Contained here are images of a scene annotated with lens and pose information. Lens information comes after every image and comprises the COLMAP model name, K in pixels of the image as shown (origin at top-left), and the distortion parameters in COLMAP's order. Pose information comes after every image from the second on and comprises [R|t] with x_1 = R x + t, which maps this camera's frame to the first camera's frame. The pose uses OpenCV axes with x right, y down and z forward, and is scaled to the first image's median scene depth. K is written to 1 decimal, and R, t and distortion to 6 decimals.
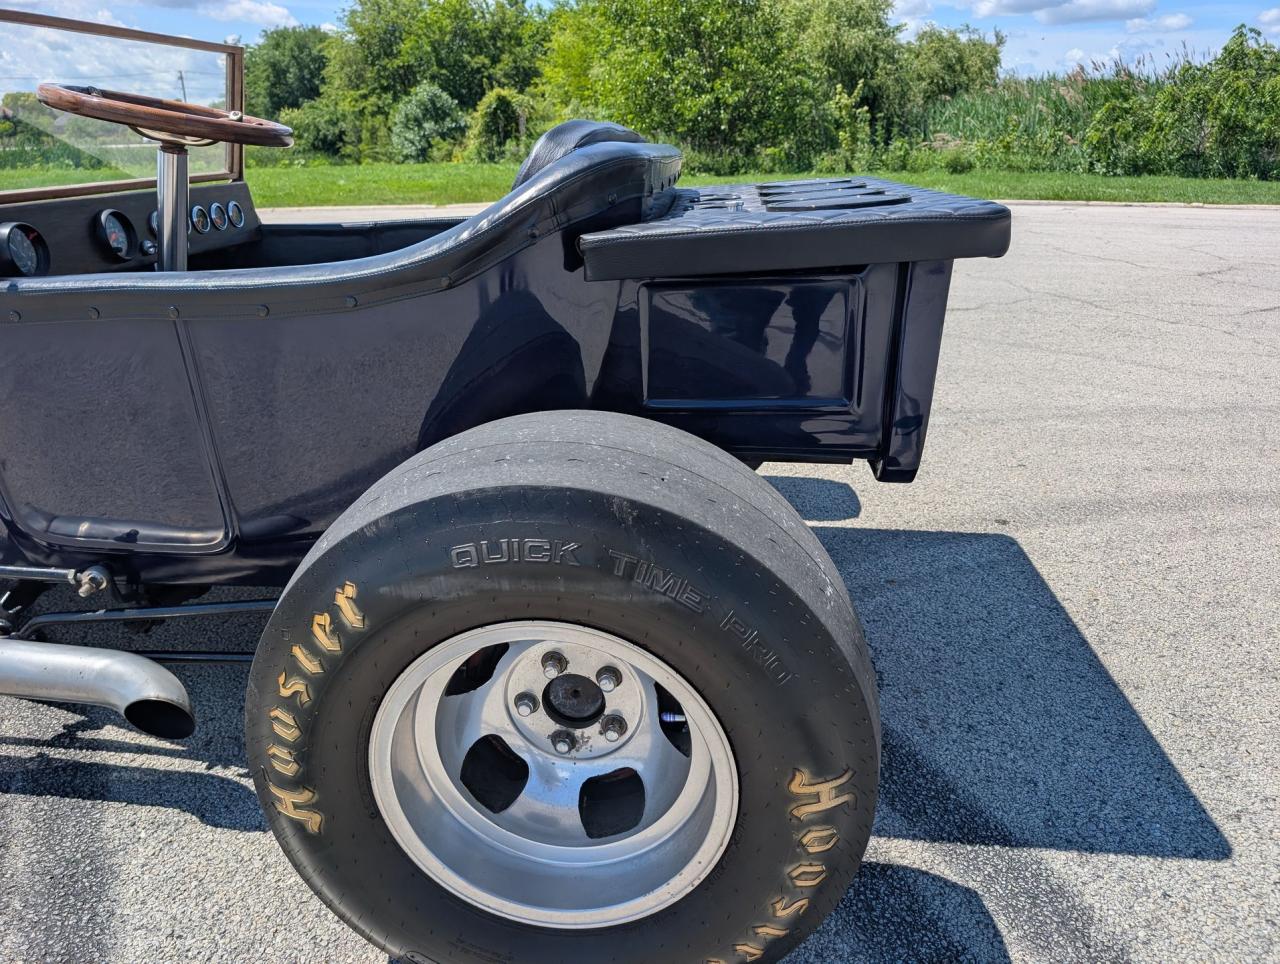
lens RADIAL K [[930.8, 0, 630.4], [0, 930.8, 480.9], [0, 0, 1]] dist [0.015776, -0.014883]
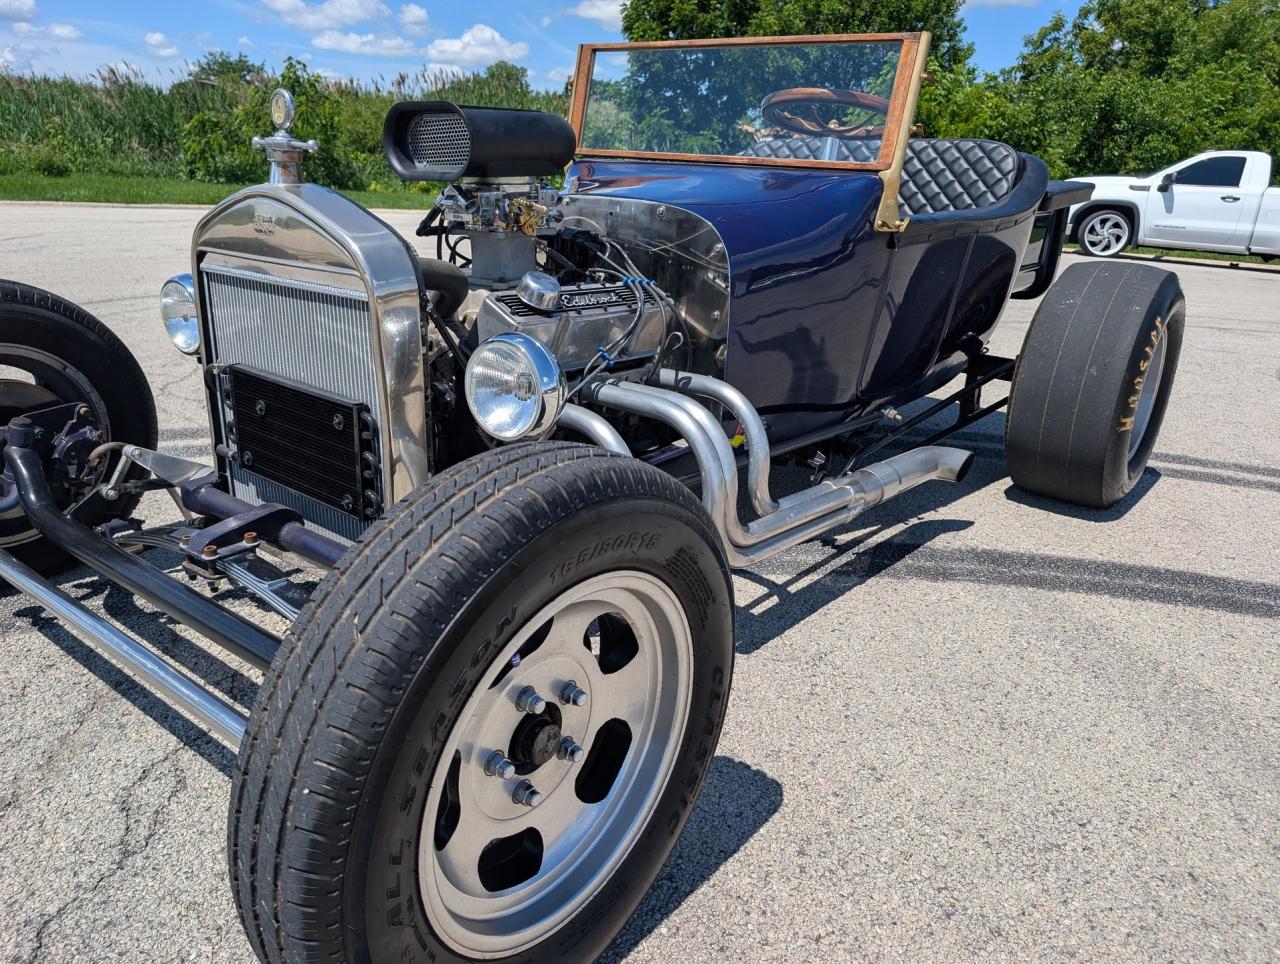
lens RADIAL K [[930.8, 0, 636.8], [0, 930.8, 482.1], [0, 0, 1]] dist [0.015776, -0.014883]
pose [[0.533769, -0.238514, 0.811296, -0.123299], [0.246204, 0.961668, 0.120739, -0.004496], [-0.808996, 0.135298, 0.572032, 0.027365]]
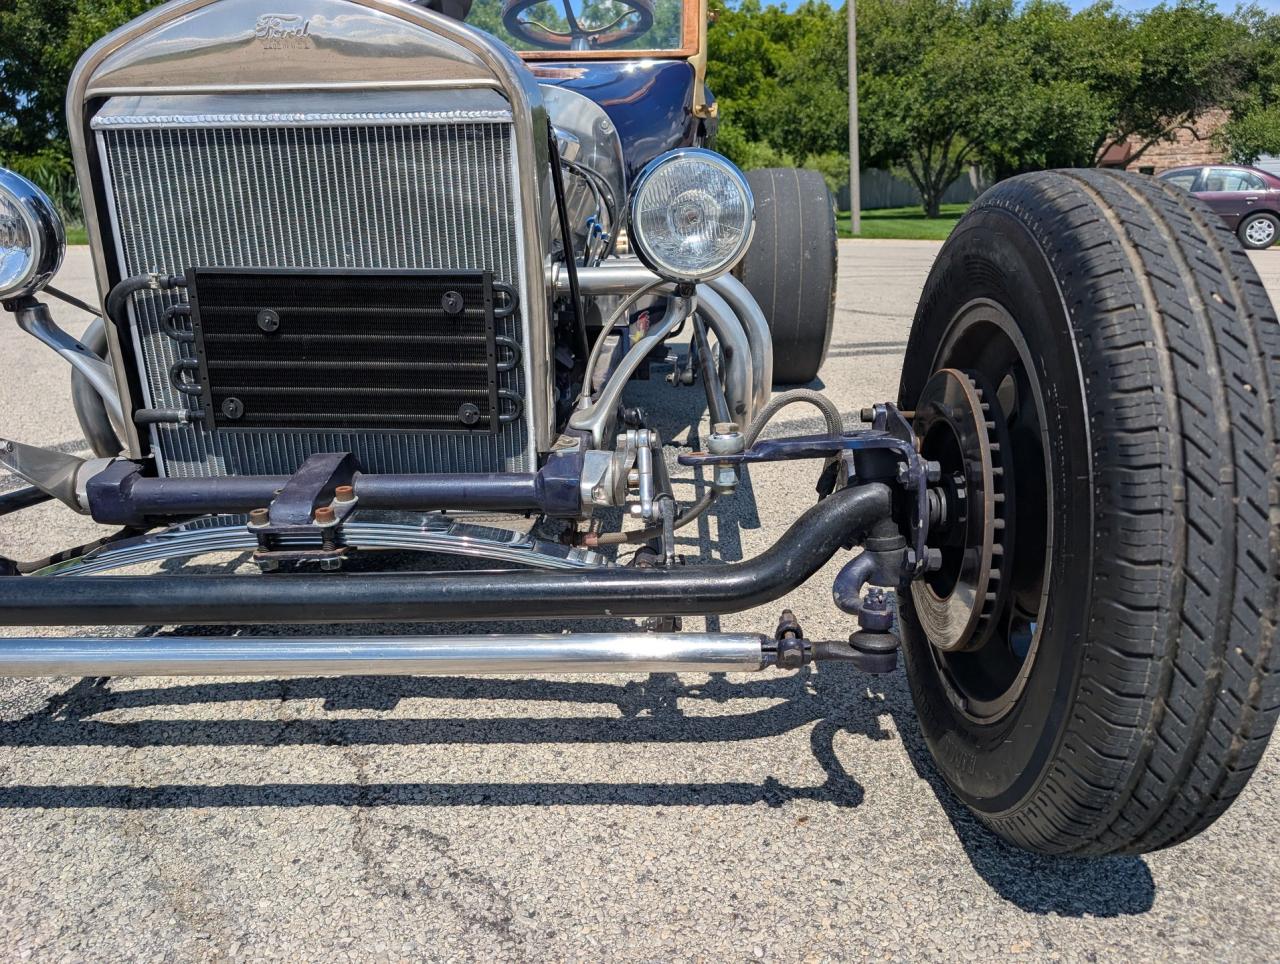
lens RADIAL K [[930.8, 0, 651.4], [0, 930.8, 487.8], [0, 0, 1]] dist [0.015776, -0.014883]
pose [[-0.084444, -0.285116, 0.954766, -0.129234], [0.363162, 0.883476, 0.295946, -0.007381], [-0.927892, 0.371725, 0.028939, 0.067238]]
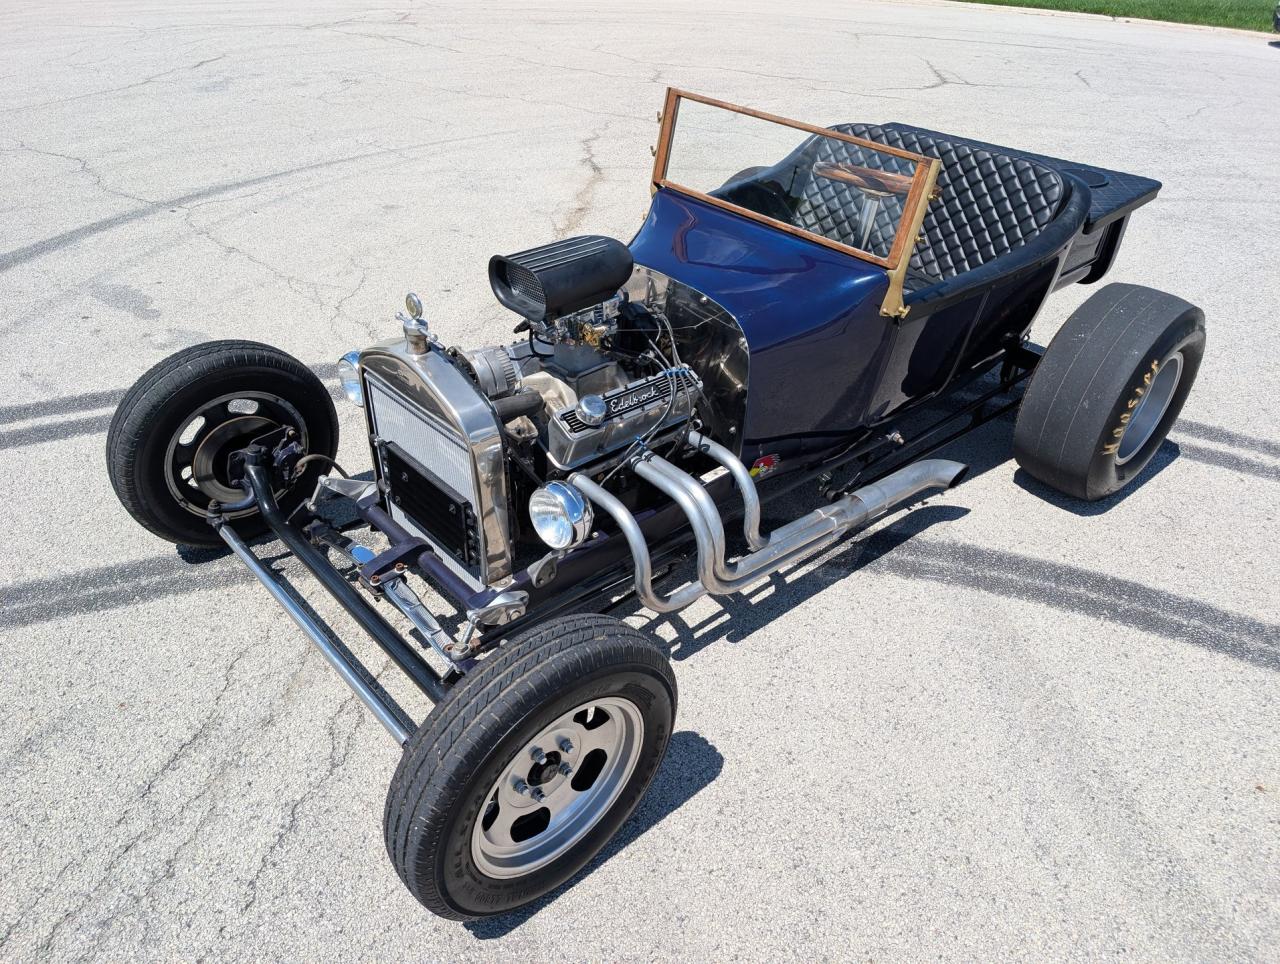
lens RADIAL K [[930.8, 0, 636.1], [0, 930.8, 471.5], [0, 0, 1]] dist [0.015776, -0.014883]
pose [[0.672458, -0.378274, 0.636168, -0.128373], [0.217270, 0.922550, 0.318896, -0.032606], [-0.707527, -0.076224, 0.702564, 0.001379]]
